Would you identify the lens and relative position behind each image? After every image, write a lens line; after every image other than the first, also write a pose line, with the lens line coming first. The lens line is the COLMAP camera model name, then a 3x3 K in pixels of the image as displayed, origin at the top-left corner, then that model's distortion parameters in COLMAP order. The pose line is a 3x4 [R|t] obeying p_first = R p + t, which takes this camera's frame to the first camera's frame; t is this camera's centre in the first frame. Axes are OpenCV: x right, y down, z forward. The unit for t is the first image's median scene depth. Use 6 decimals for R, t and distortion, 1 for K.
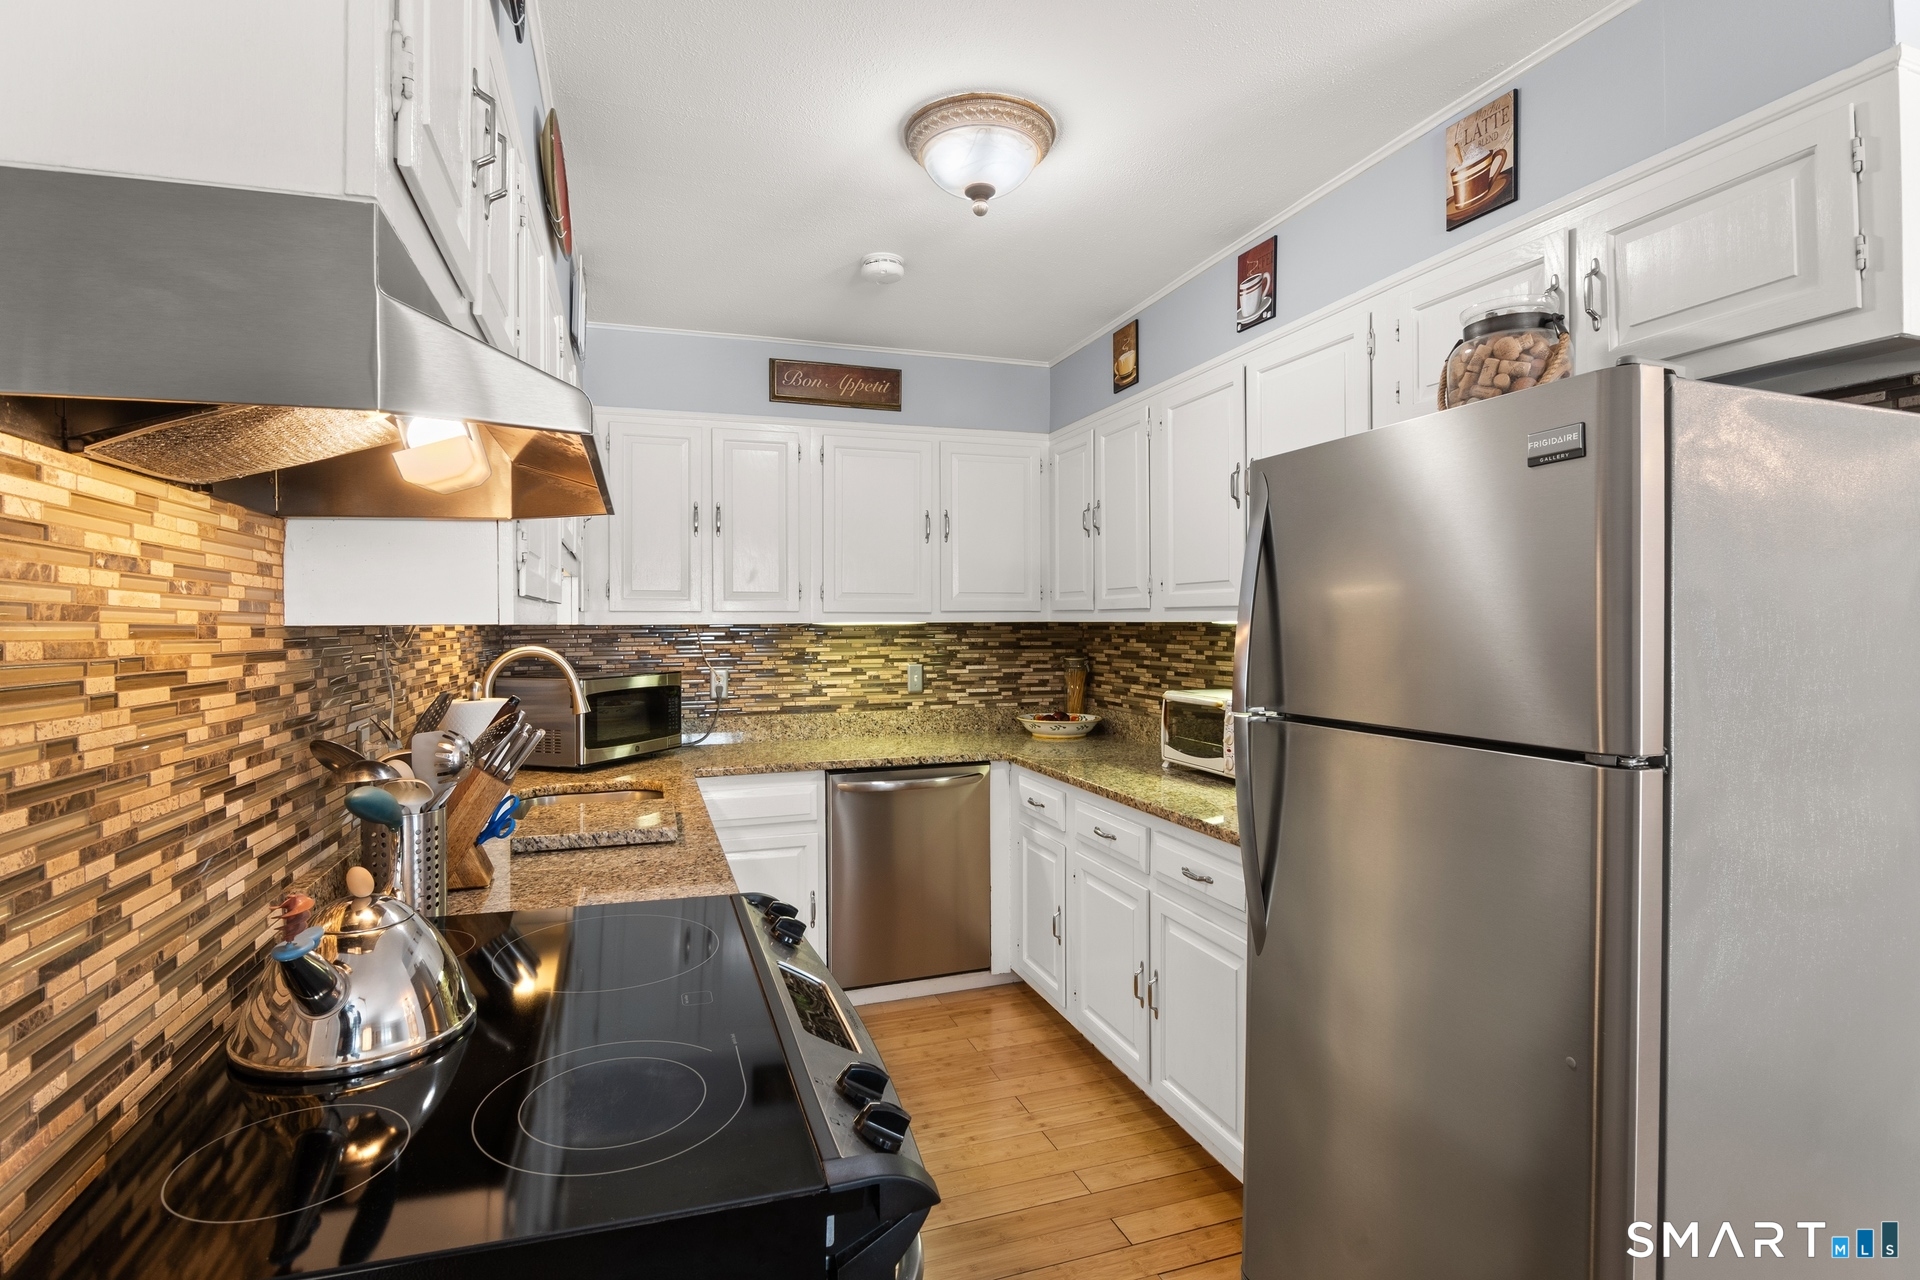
lens RADIAL K [[923.9, 0, 951.5], [0, 923.9, 640.3], [0, 0, 1]] dist [-0.015811, -0.000337]
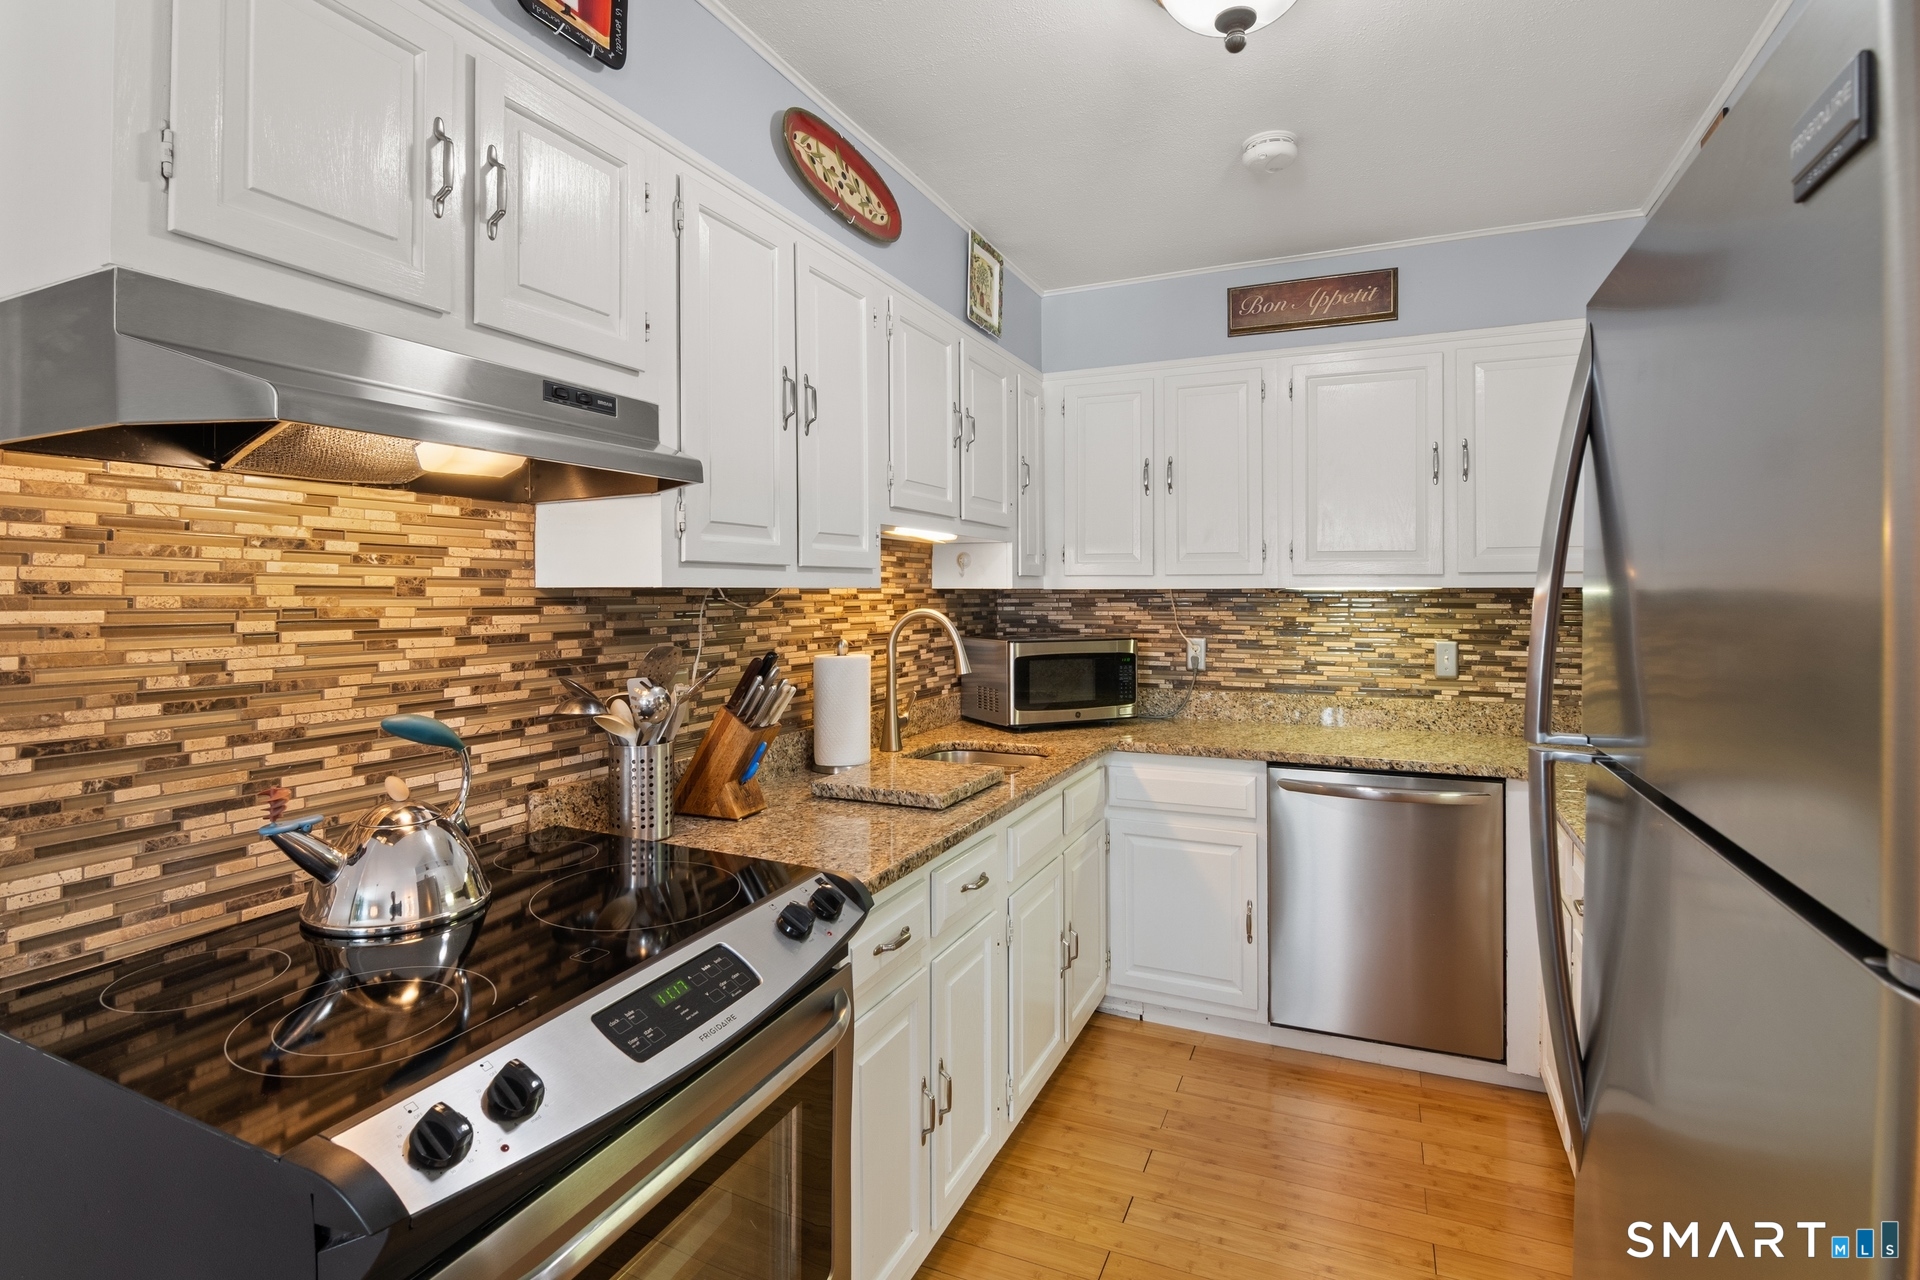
lens RADIAL K [[945.9, 0, 960.3], [0, 945.9, 606.5], [0, 0, 1]] dist [-0.003168, -0.000503]
pose [[0.735085, 0.017549, -0.677748, 0.235905], [-0.016707, 0.999830, 0.007768, -0.003619], [0.677769, 0.005613, 0.735253, 0.163411]]
